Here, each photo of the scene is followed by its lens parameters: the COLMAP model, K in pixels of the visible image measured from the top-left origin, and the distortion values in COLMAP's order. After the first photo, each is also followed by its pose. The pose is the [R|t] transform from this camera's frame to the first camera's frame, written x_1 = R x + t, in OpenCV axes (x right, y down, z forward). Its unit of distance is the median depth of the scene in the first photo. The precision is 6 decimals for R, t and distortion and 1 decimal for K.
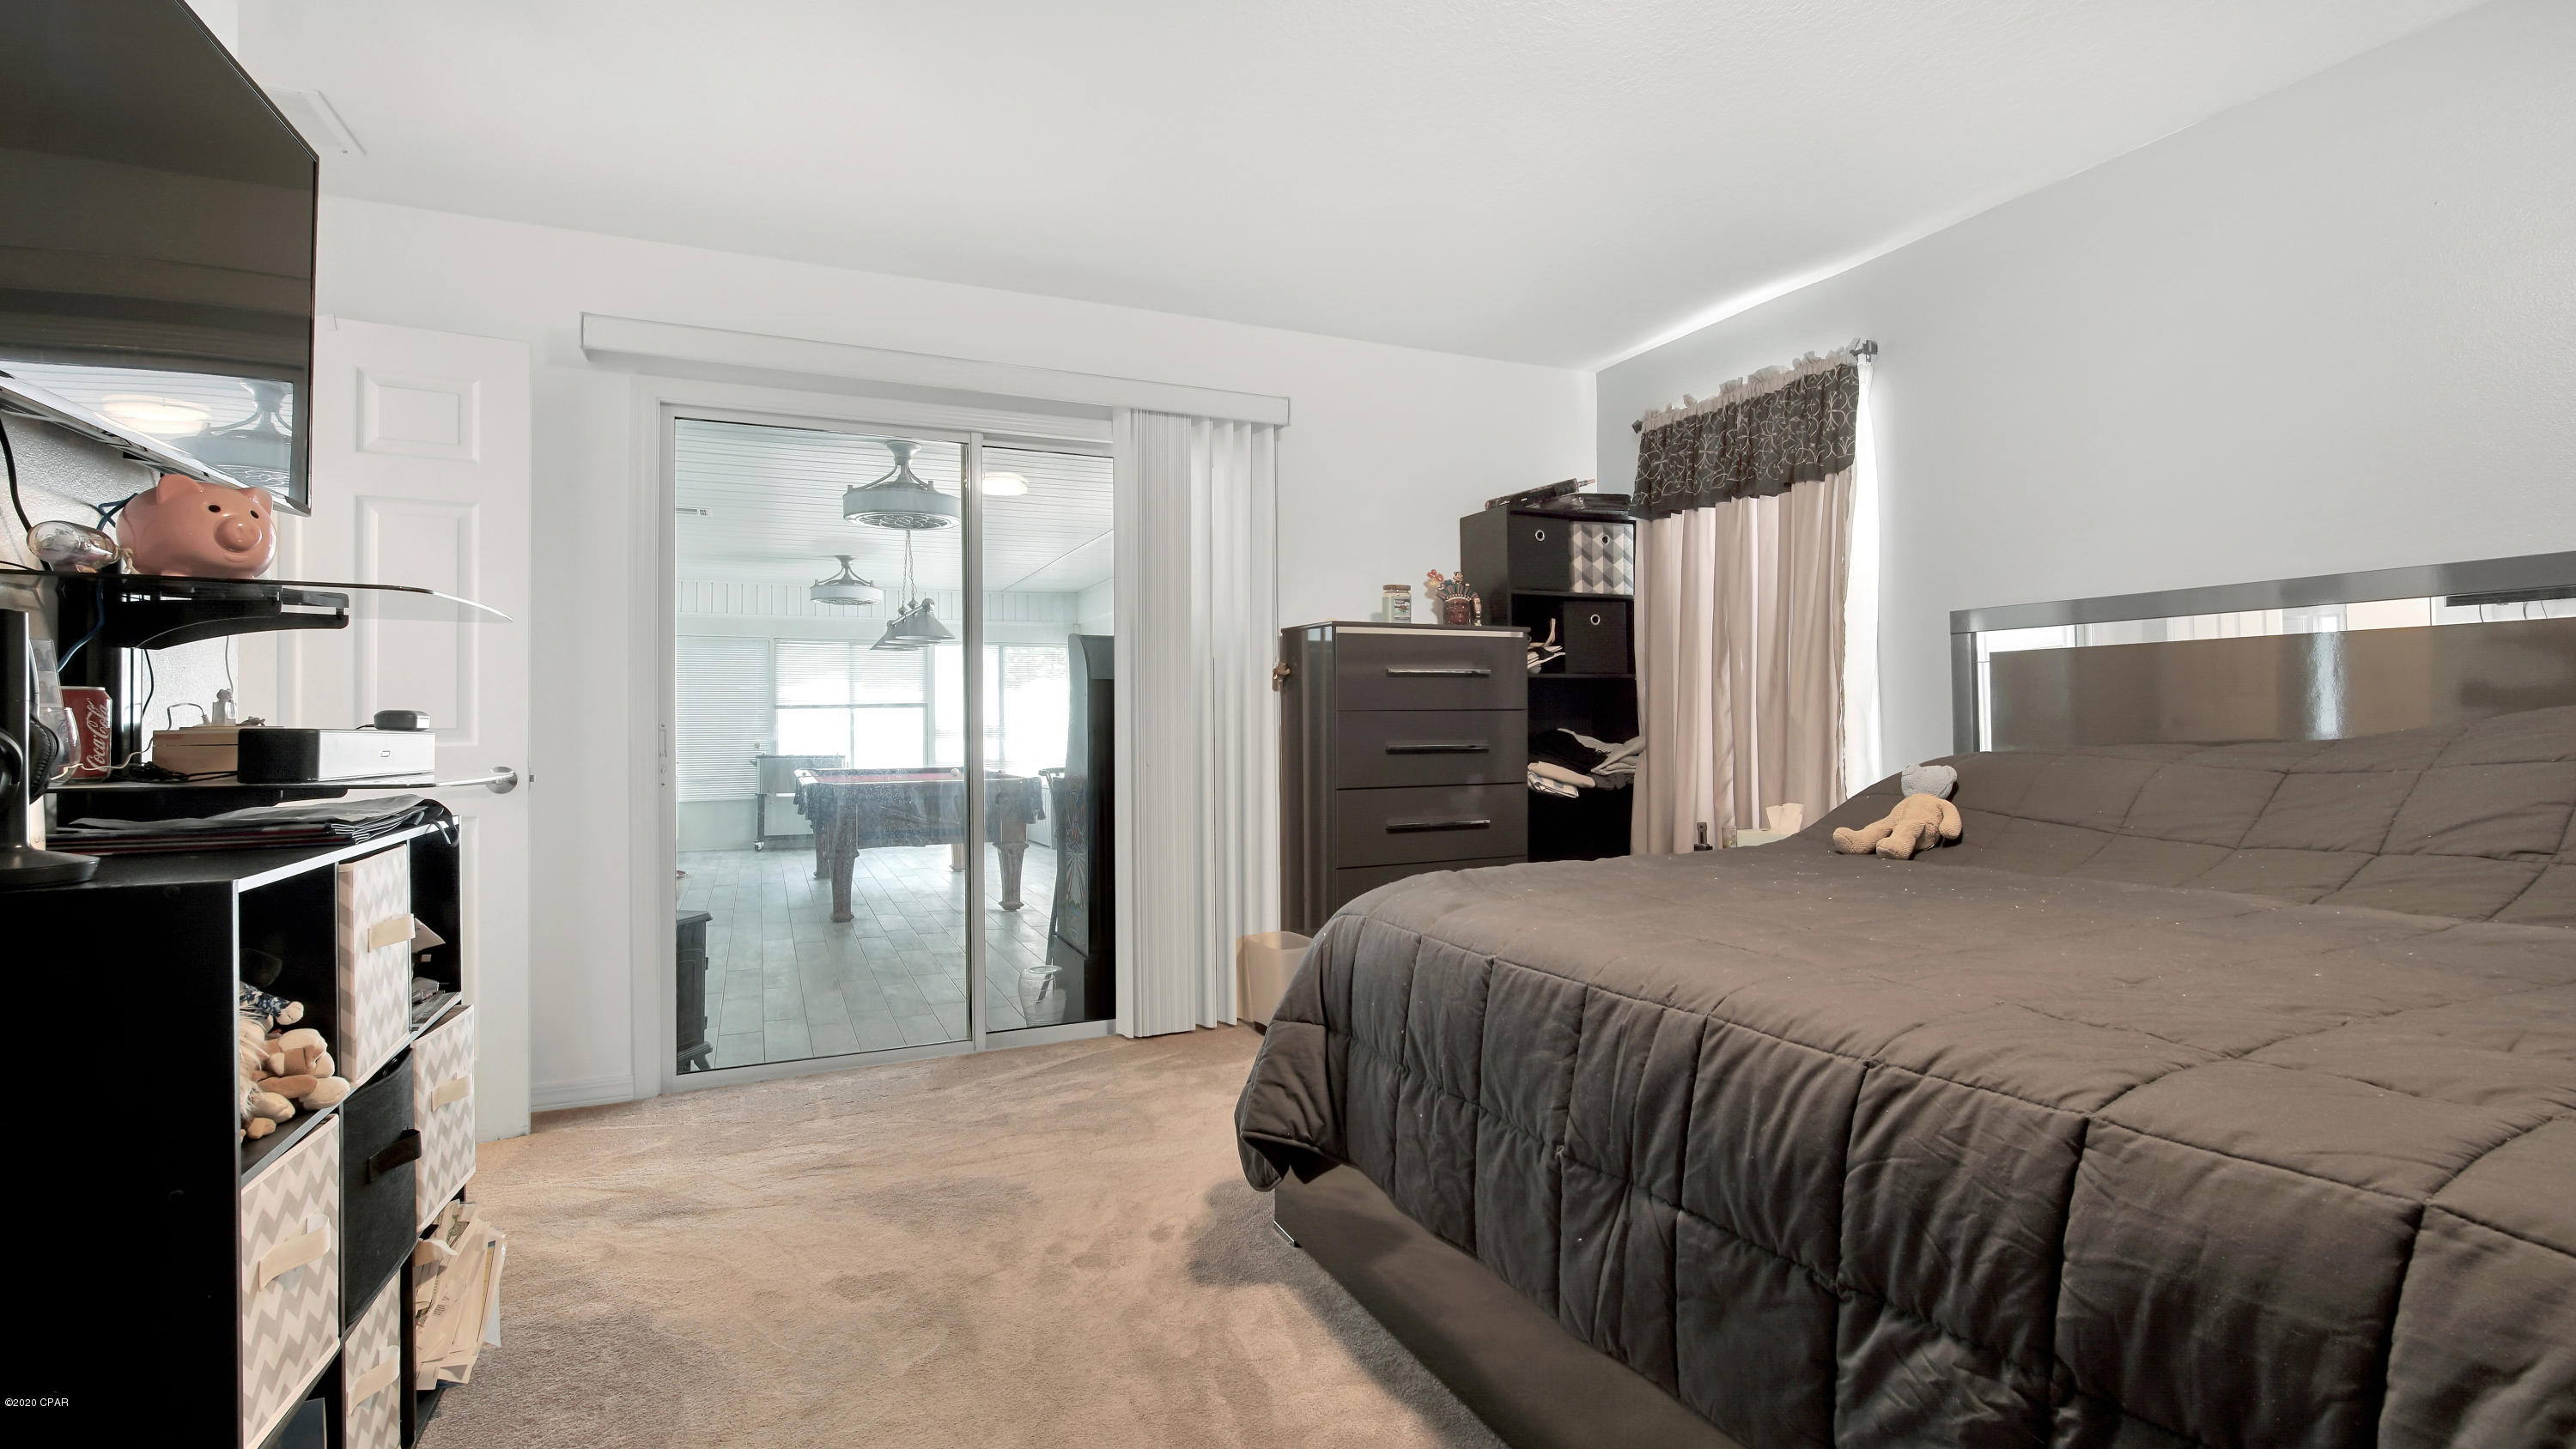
lens RADIAL K [[1171.7, 0, 1286.5], [0, 1171.7, 719.9], [0, 0, 1]] dist [-0.024277, 0.006701]
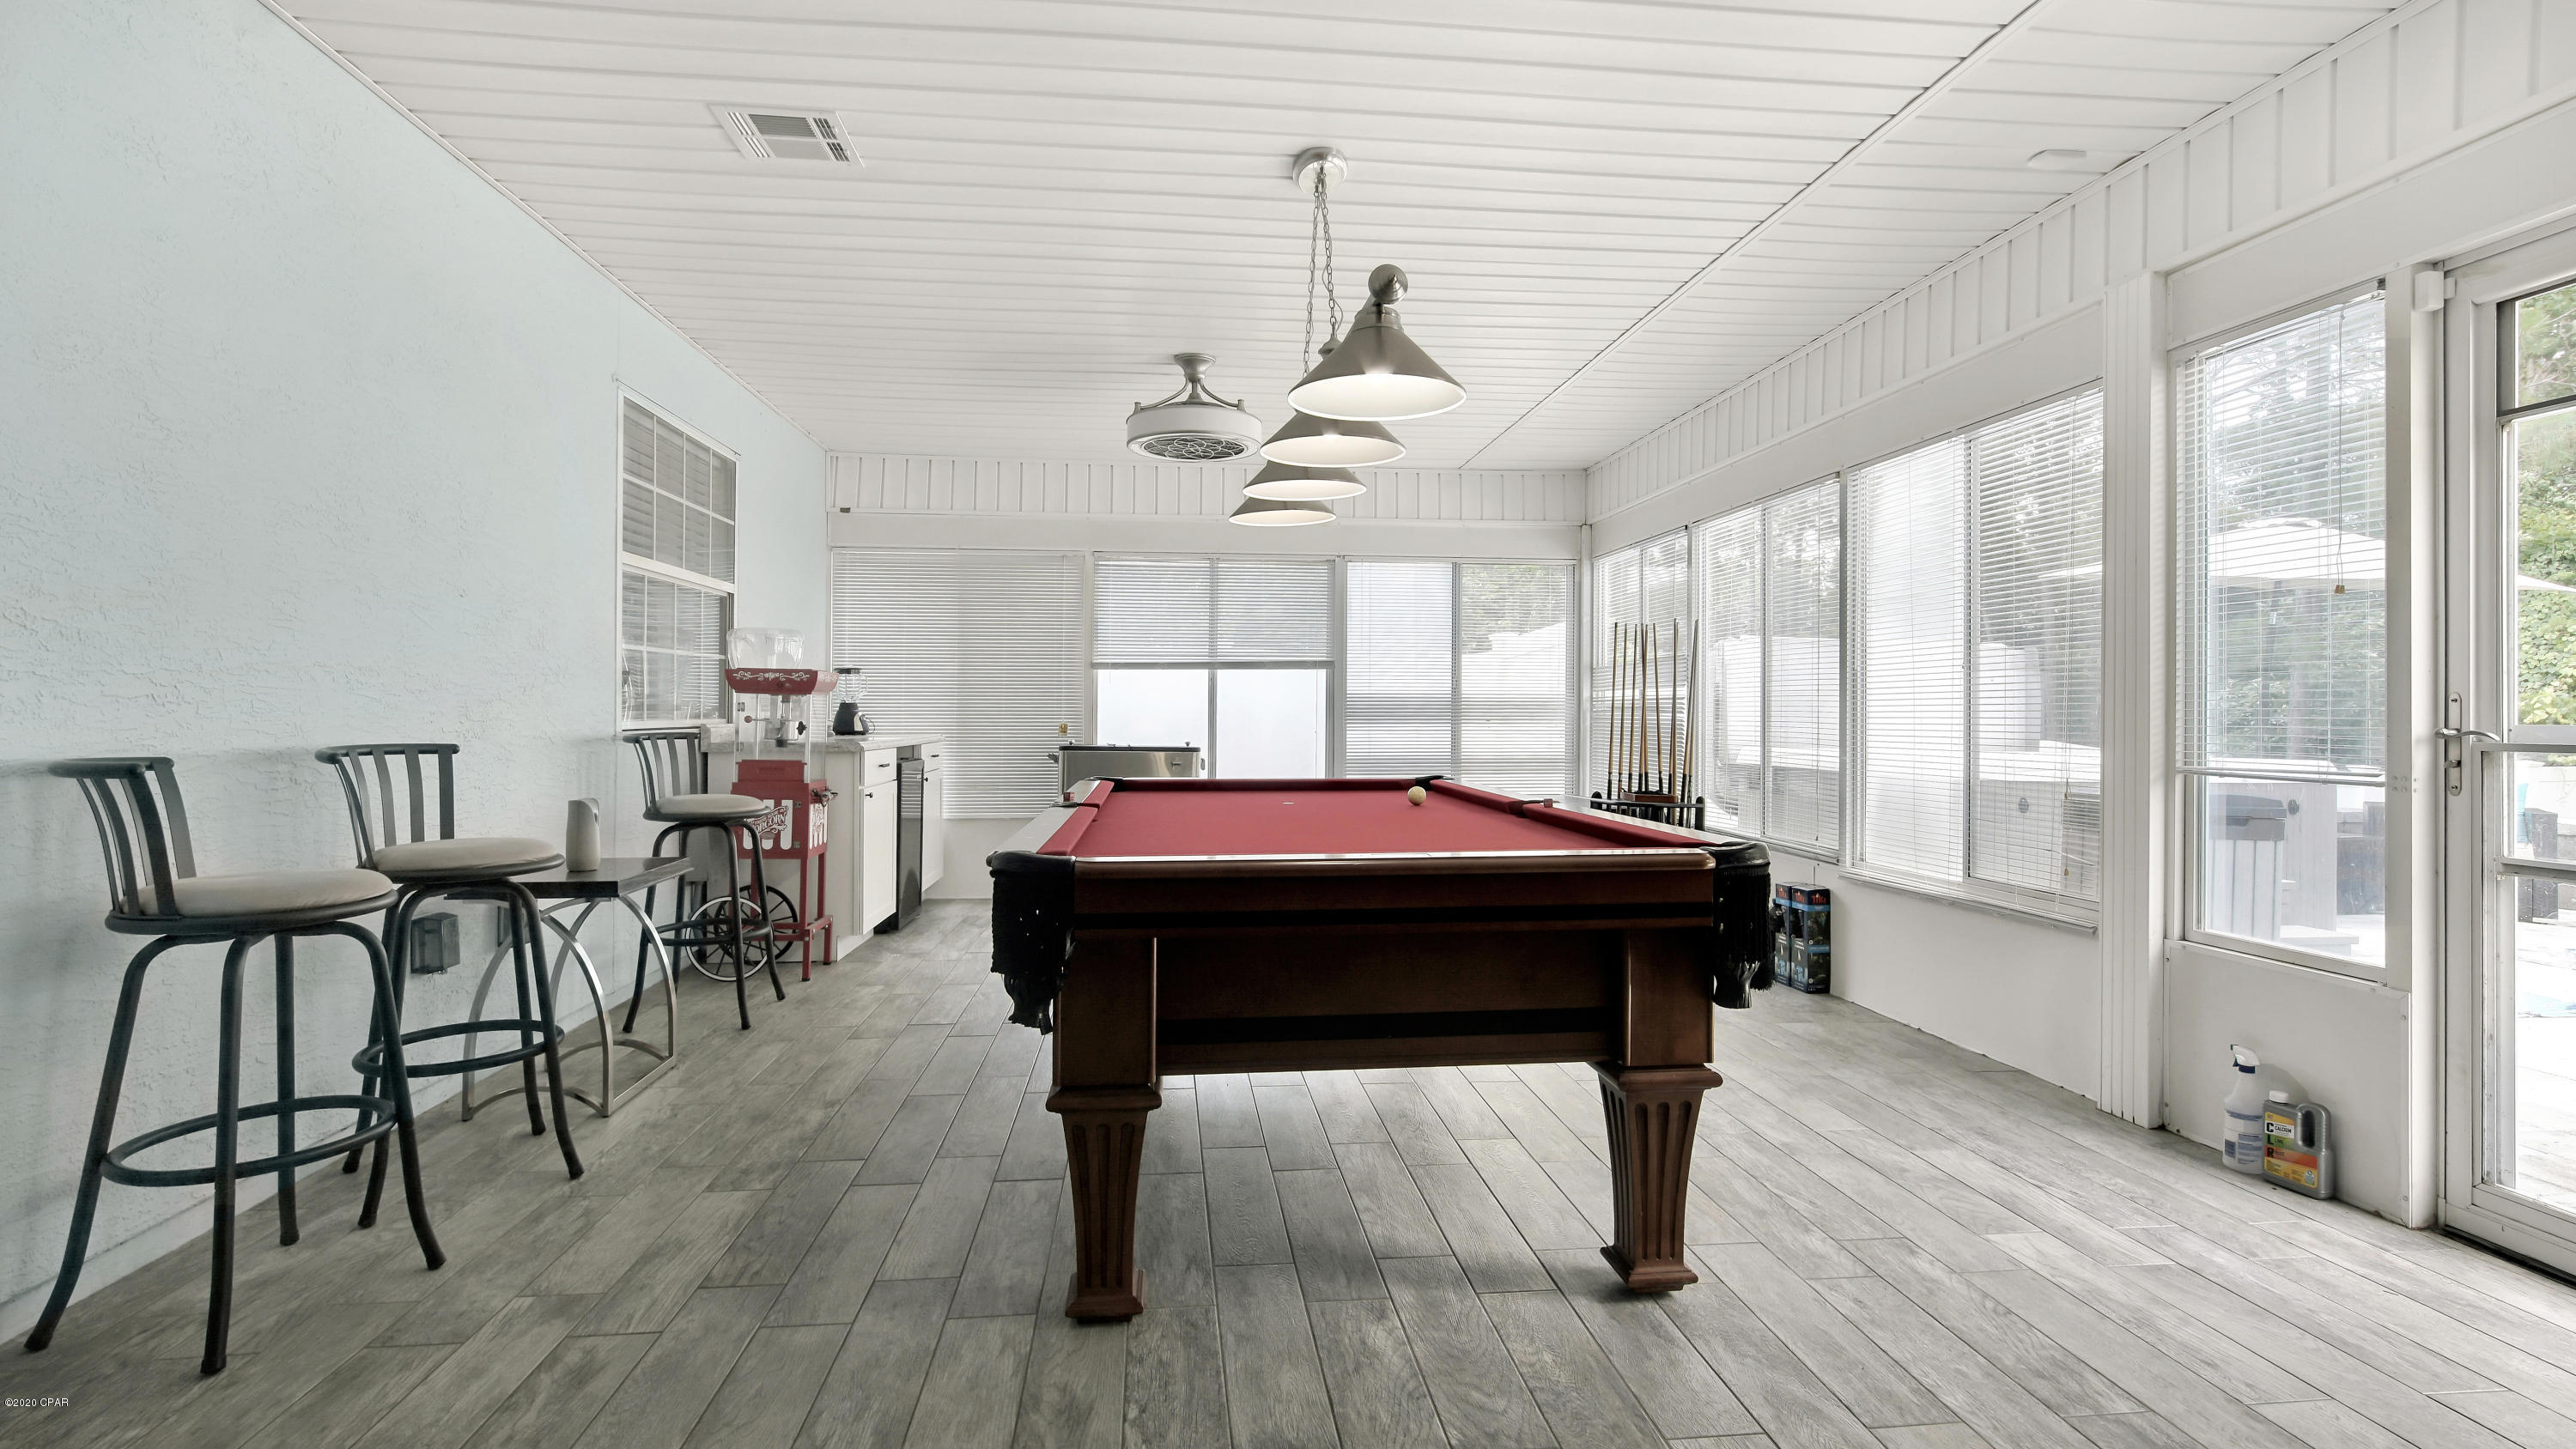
lens RADIAL K [[1171.7, 0, 1282.9], [0, 1171.7, 717.7], [0, 0, 1]] dist [-0.024277, 0.006701]
pose [[0.949750, 0.004888, -0.312970, -0.178706], [-0.005010, 0.999987, 0.000416, 0.017288], [0.312968, 0.001173, 0.949763, 0.526259]]
